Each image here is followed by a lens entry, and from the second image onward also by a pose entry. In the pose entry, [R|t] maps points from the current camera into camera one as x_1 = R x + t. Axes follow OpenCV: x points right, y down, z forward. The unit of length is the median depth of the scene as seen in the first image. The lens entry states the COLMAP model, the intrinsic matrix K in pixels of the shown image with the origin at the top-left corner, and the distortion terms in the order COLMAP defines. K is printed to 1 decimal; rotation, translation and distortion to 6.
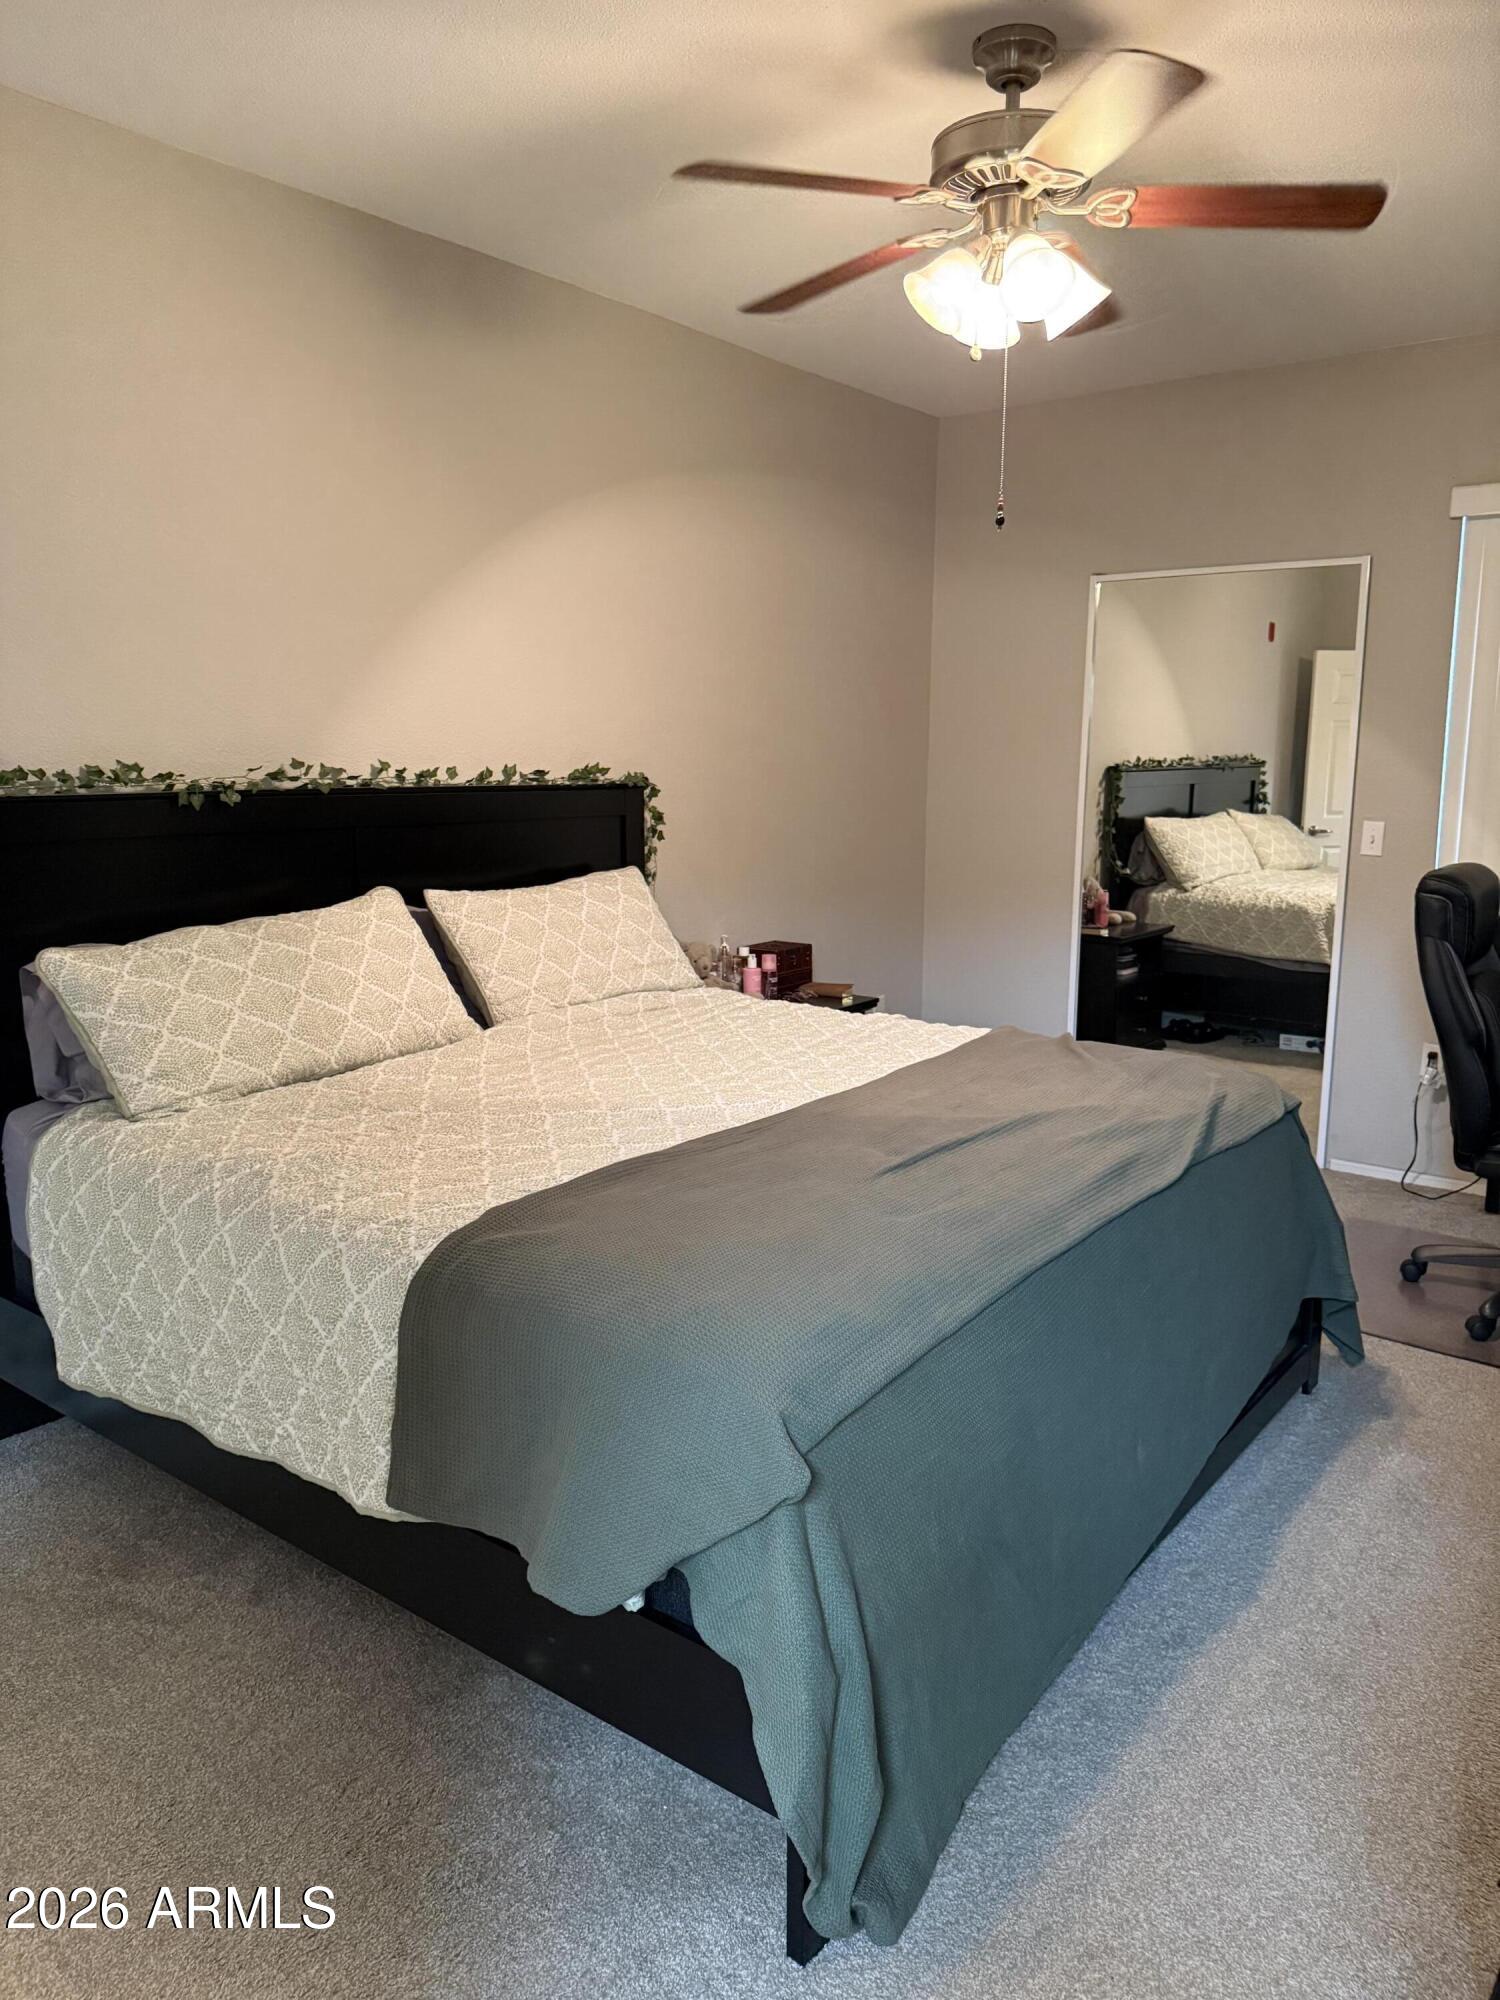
lens RADIAL K [[1428.4, 0, 750.1], [0, 1428.4, 991.7], [0, 0, 1]] dist [0.001448, -0.003912]
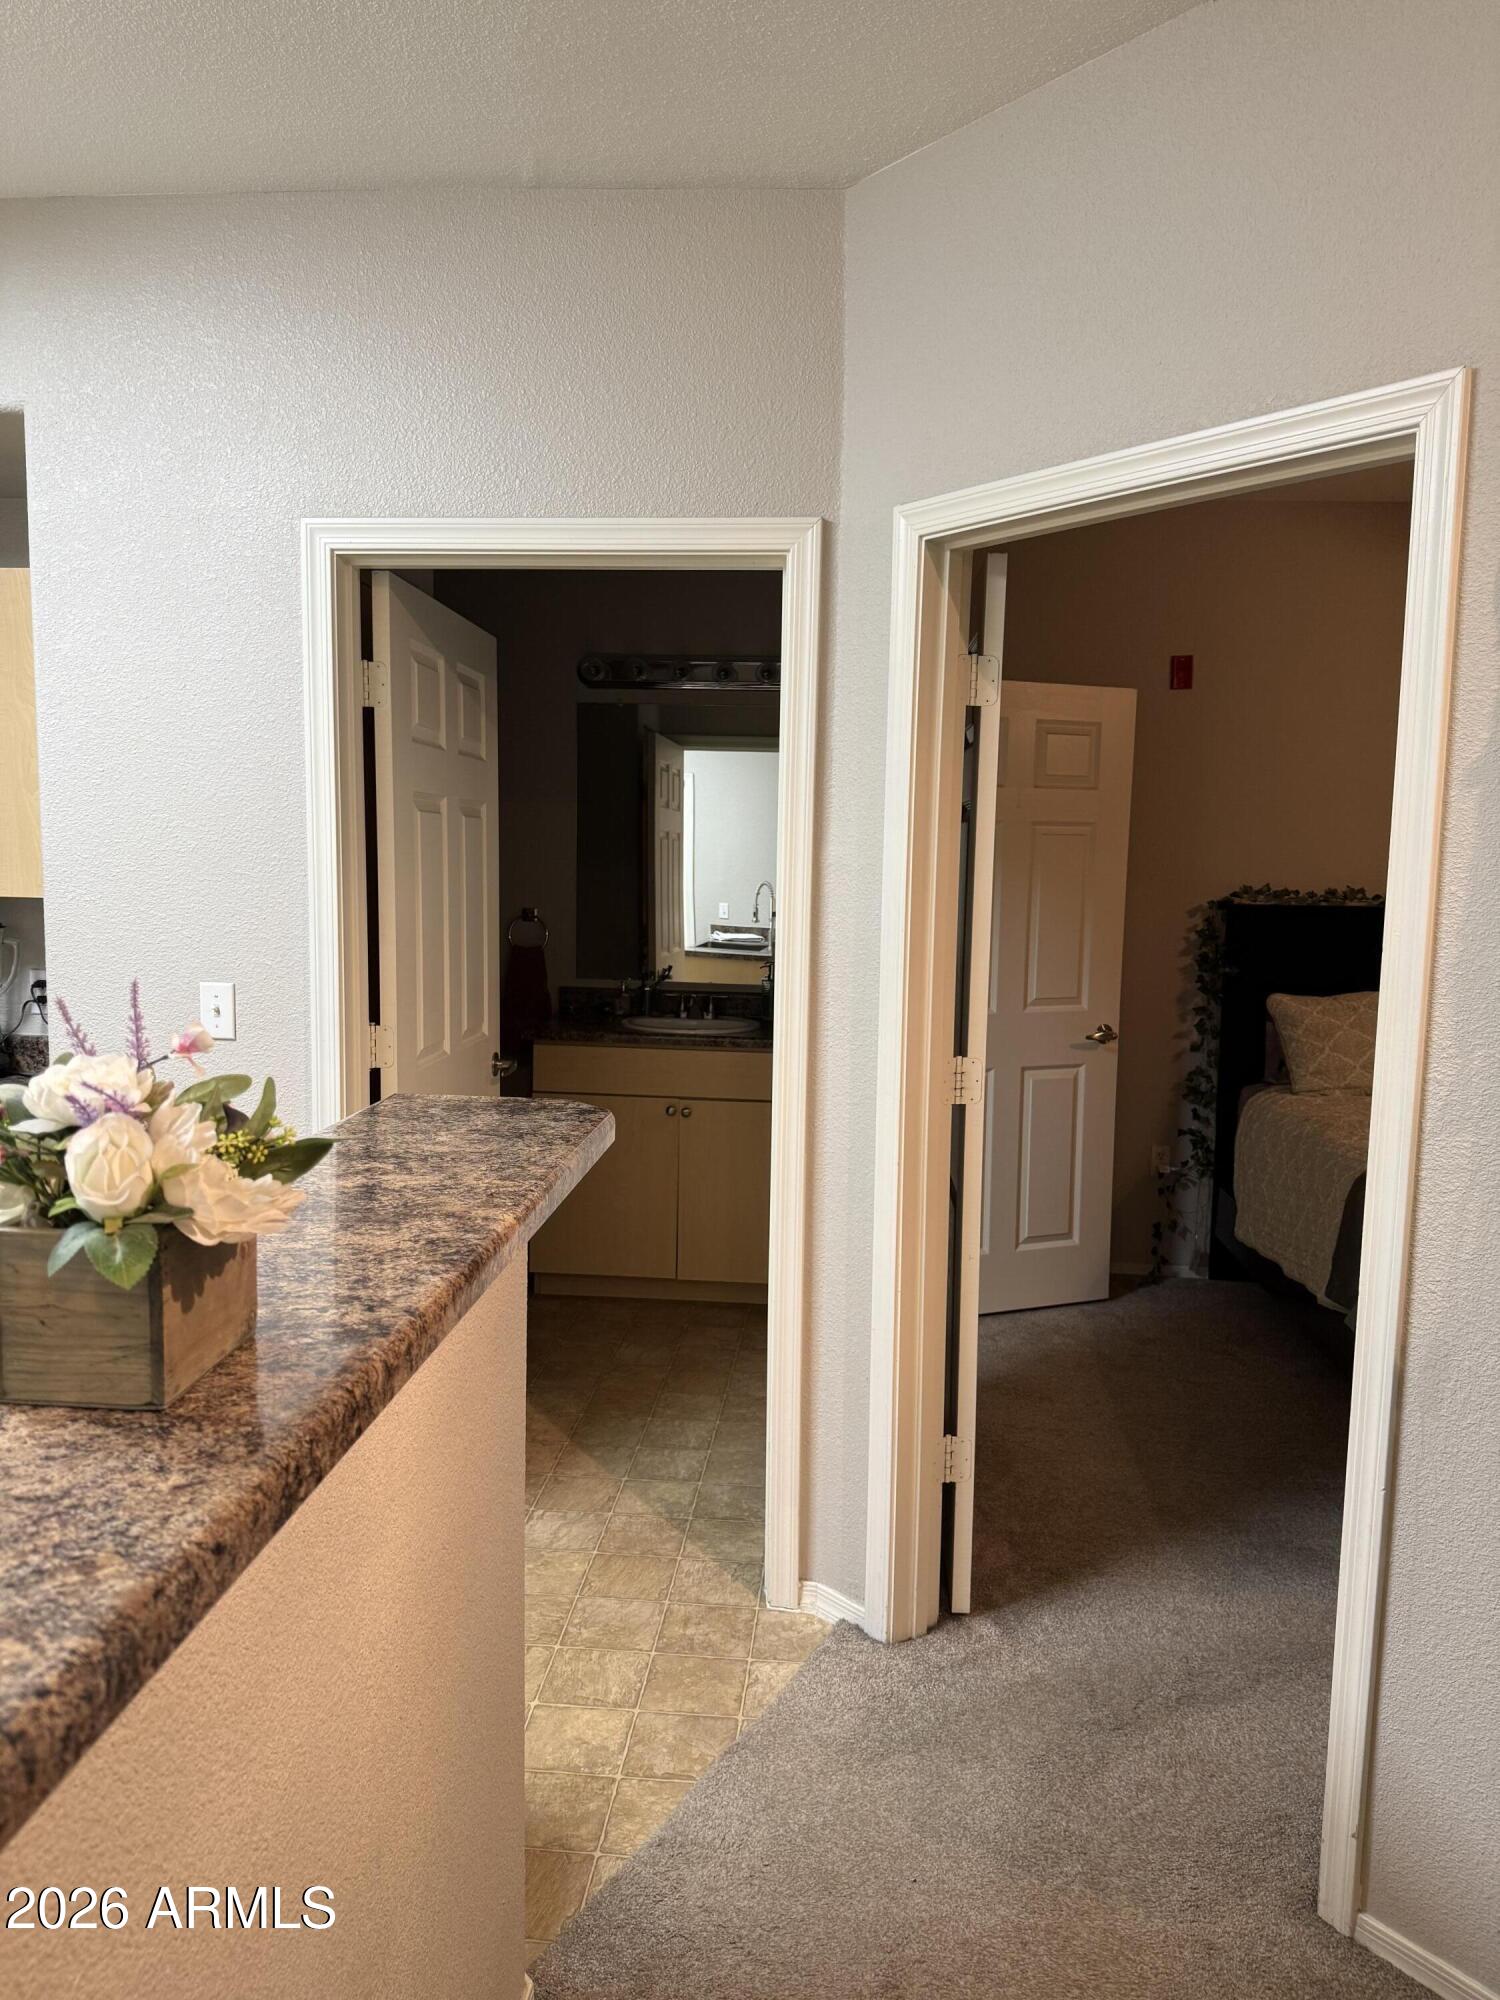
lens RADIAL K [[1428.4, 0, 751.2], [0, 1428.4, 1004.6], [0, 0, 1]] dist [0.001448, -0.003912]
pose [[0.522652, 0.078451, -0.848929, 0.626760], [-0.154189, 0.988035, -0.003622, 0.085429], [0.838487, 0.132788, 0.528495, -0.422545]]
